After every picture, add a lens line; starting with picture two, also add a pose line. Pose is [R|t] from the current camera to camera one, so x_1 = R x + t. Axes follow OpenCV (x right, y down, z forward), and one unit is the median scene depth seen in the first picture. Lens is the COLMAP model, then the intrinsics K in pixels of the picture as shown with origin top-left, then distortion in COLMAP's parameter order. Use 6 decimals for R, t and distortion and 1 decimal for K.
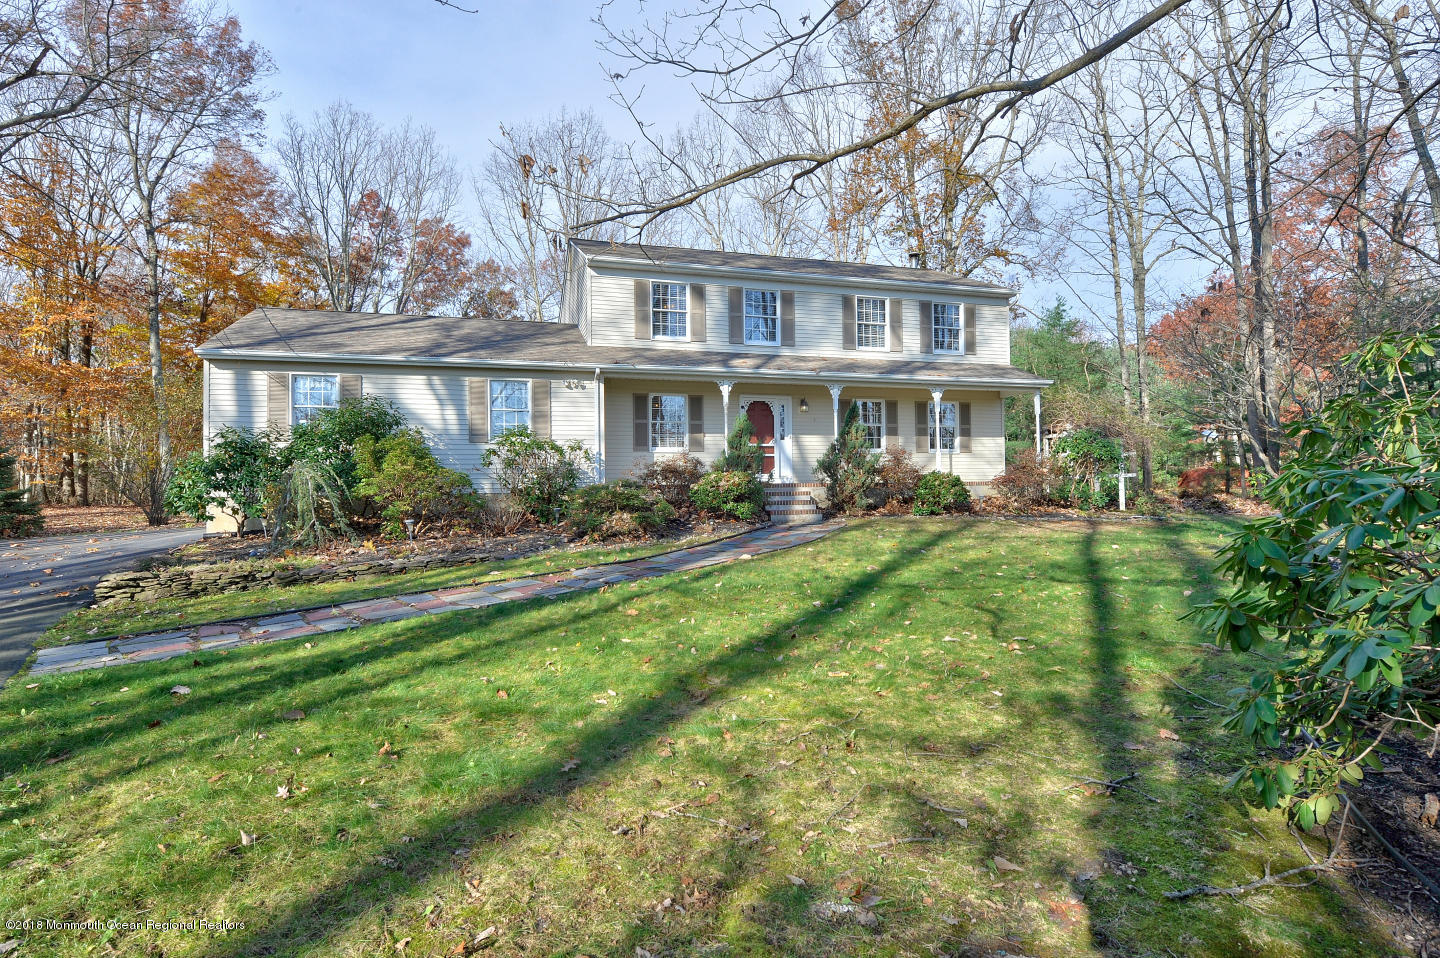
lens RADIAL K [[791.3, 0, 720.8], [0, 791.3, 480.9], [0, 0, 1]] dist [-0.036436, -0.001958]
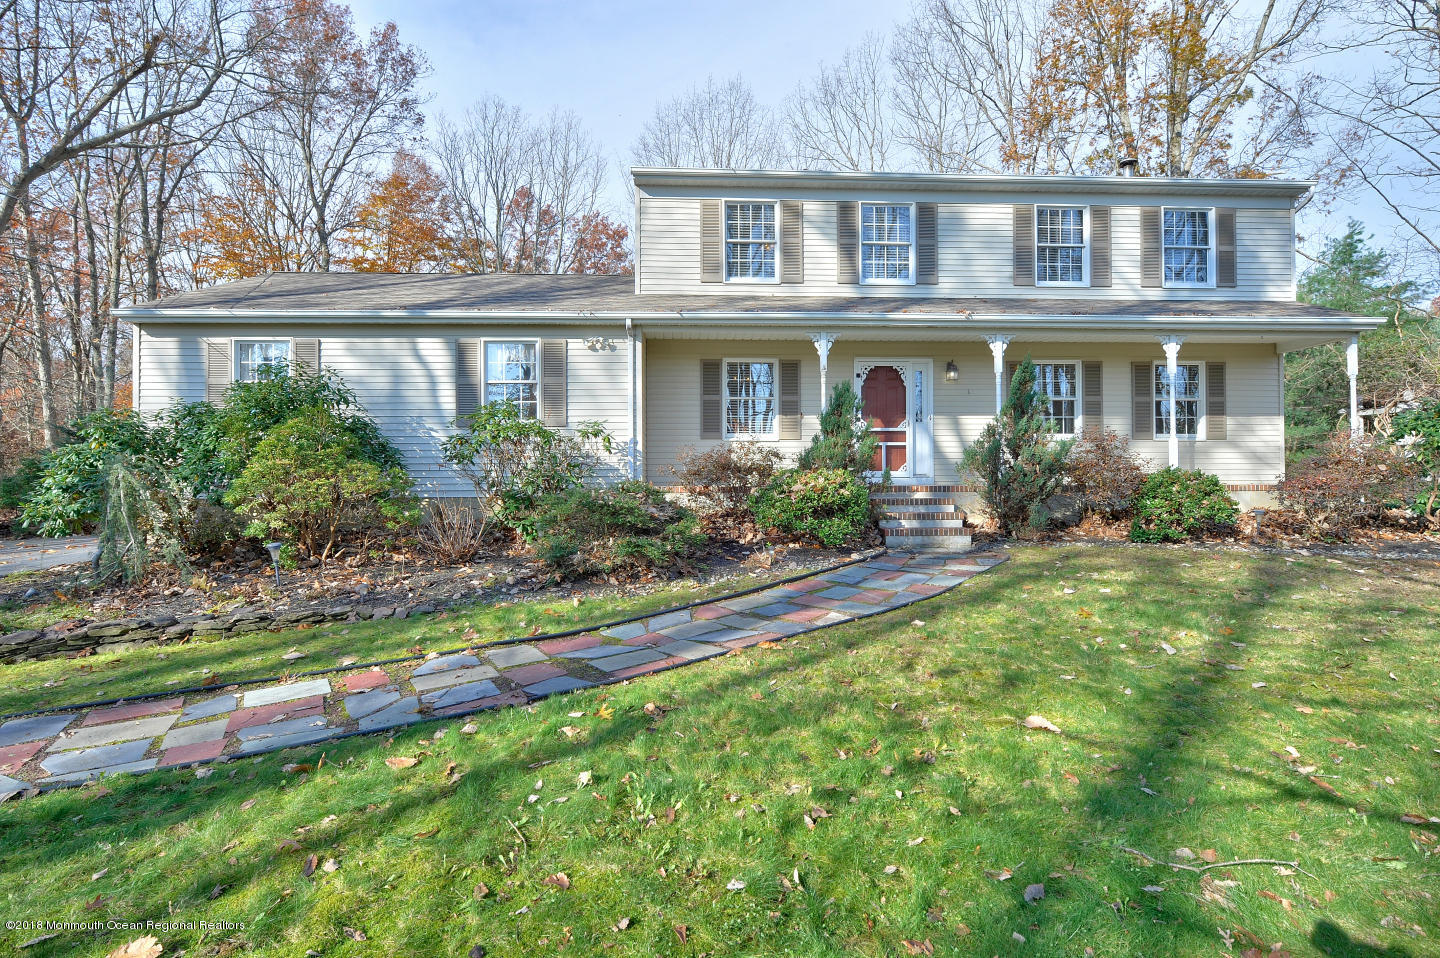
lens RADIAL K [[726.8, 0, 716.0], [0, 726.8, 470.5], [0, 0, 1]] dist [-0.003637, -0.001240]
pose [[0.965874, 0.004574, -0.258972, 0.072997], [-0.005279, 0.999984, -0.002027, -0.007166], [0.258958, 0.003325, 0.965883, 0.346624]]
